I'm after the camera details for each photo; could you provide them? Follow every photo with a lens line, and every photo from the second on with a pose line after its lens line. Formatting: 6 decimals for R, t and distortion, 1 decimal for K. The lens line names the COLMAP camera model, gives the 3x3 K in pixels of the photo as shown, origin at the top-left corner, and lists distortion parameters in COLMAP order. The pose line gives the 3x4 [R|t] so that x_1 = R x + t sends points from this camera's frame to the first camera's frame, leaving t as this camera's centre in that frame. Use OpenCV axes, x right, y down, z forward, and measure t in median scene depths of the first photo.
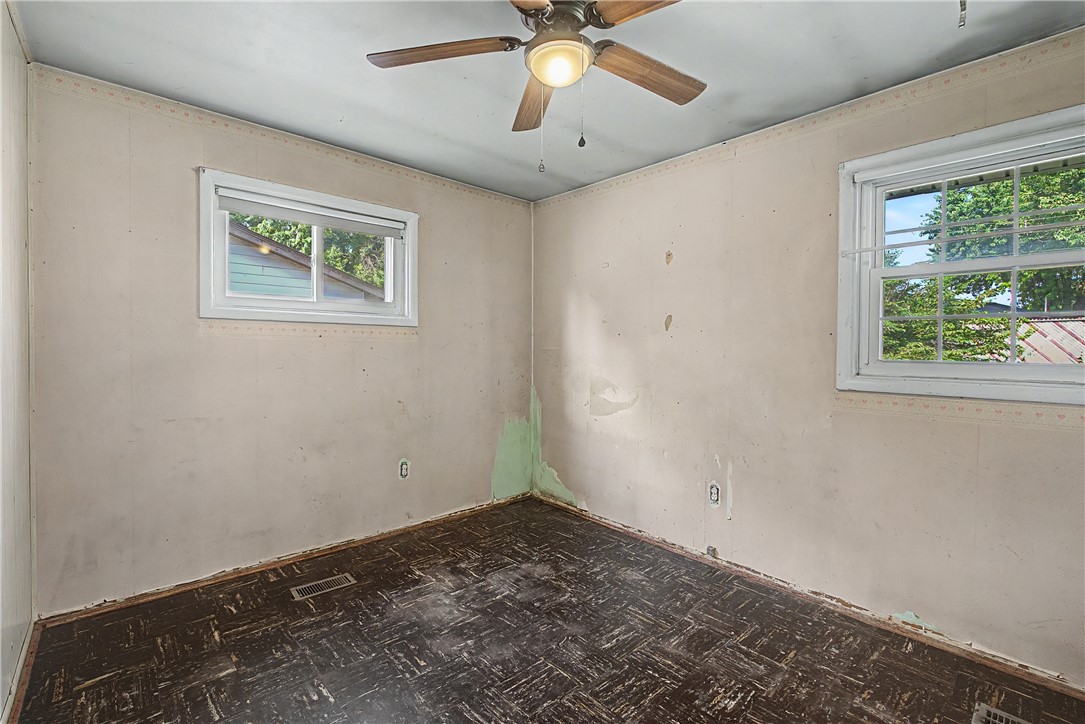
lens RADIAL K [[478.4, 0, 545.2], [0, 478.4, 356.1], [0, 0, 1]] dist [-0.025721, 0.000105]
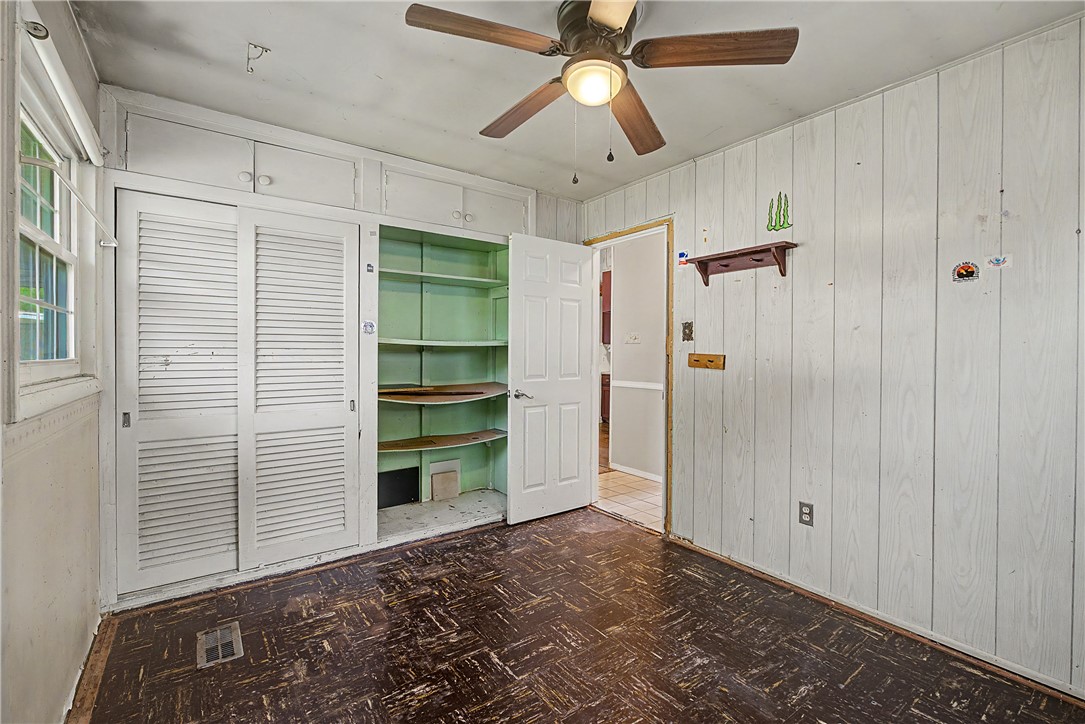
lens RADIAL K [[478.4, 0, 545.2], [0, 478.4, 356.1], [0, 0, 1]] dist [-0.025721, 0.000105]
pose [[-0.993280, -0.013985, 0.114888, 0.005773], [-0.011224, 0.999633, 0.024641, -0.027220], [-0.115190, 0.023186, -0.993073, 2.003721]]
